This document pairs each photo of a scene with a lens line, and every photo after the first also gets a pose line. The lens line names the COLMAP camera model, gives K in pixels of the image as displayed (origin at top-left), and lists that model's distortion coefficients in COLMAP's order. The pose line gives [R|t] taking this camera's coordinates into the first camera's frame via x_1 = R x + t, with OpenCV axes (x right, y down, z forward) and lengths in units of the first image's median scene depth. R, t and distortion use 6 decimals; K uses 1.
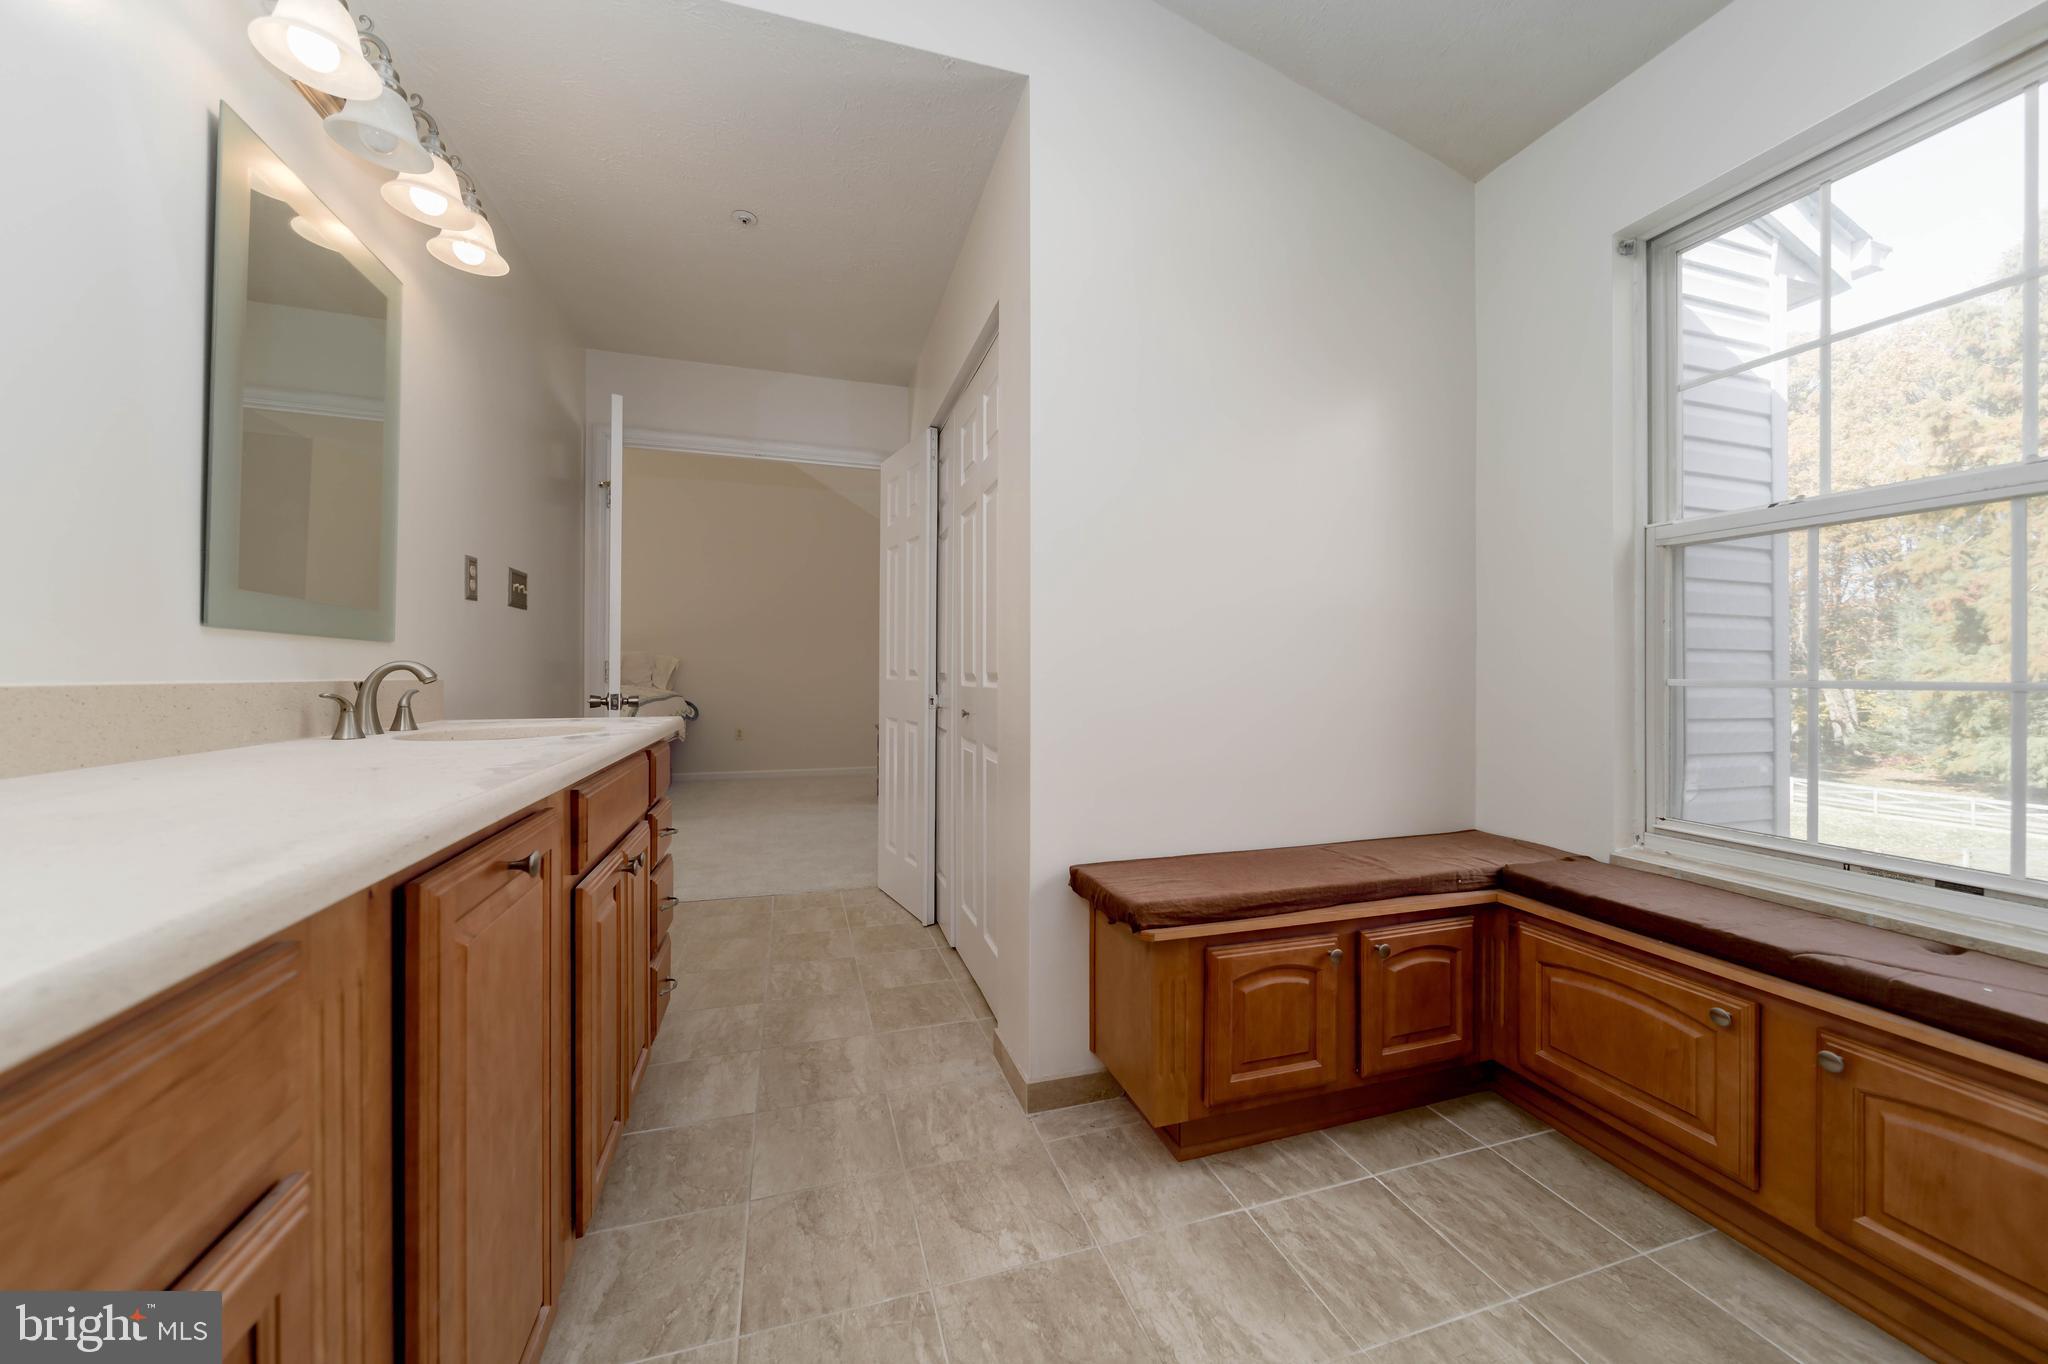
lens RADIAL K [[723.7, 0, 1025.0], [0, 723.7, 672.0], [0, 0, 1]] dist [-0.001705, -0.000071]
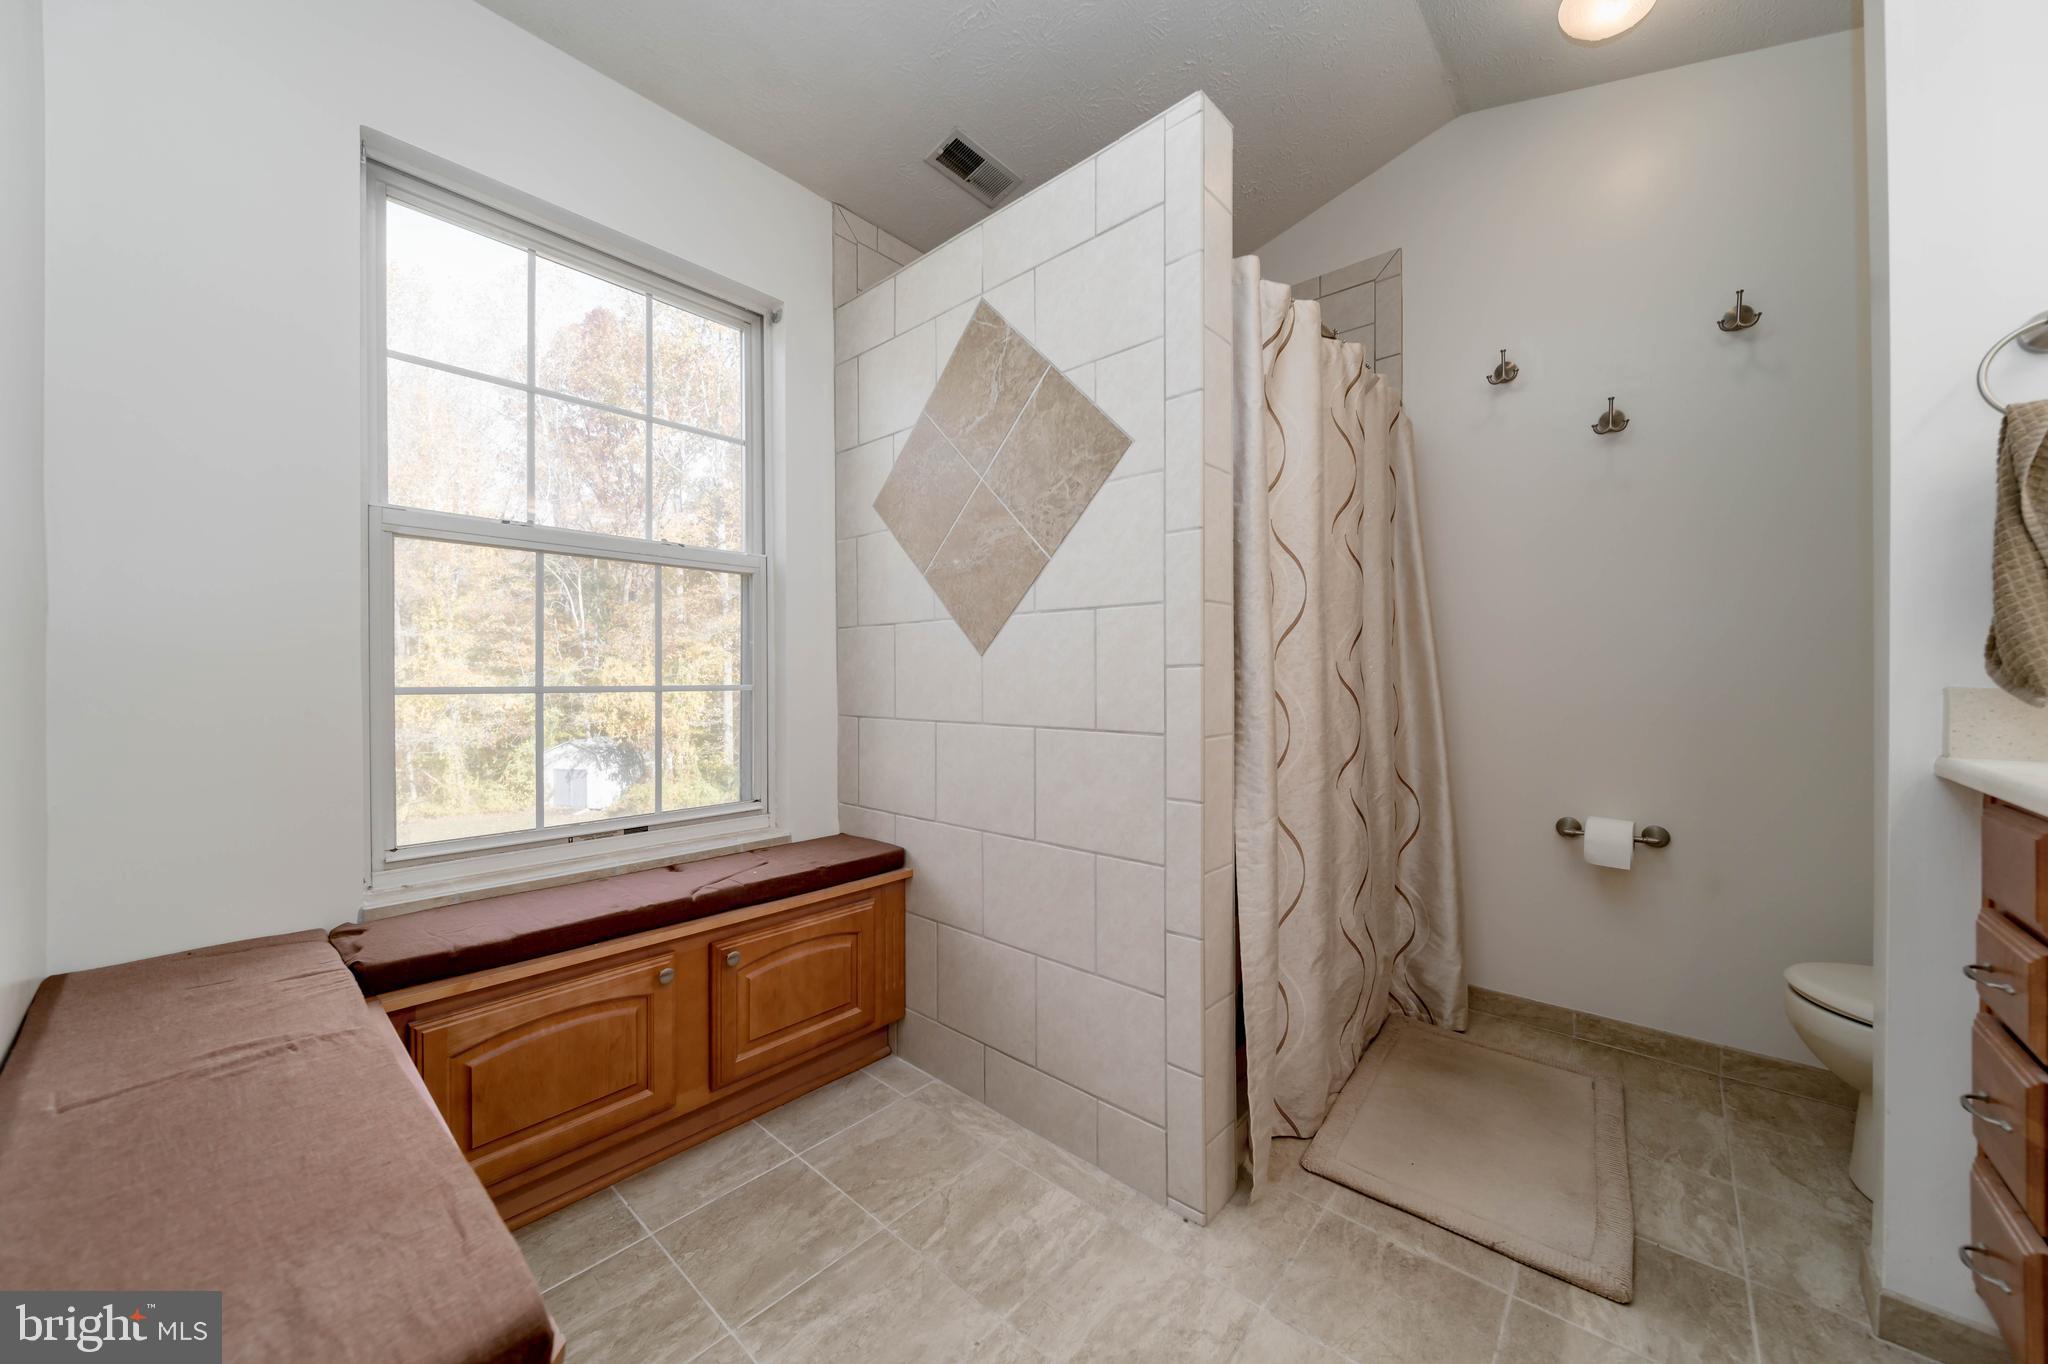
lens RADIAL K [[723.7, 0, 1025.1], [0, 723.7, 685.2], [0, 0, 1]] dist [-0.001705, -0.000071]
pose [[-0.511494, -0.007543, 0.859254, -0.313839], [0.000649, 0.999958, 0.009164, 0.001798], [-0.859287, 0.005245, -0.511467, 1.065992]]
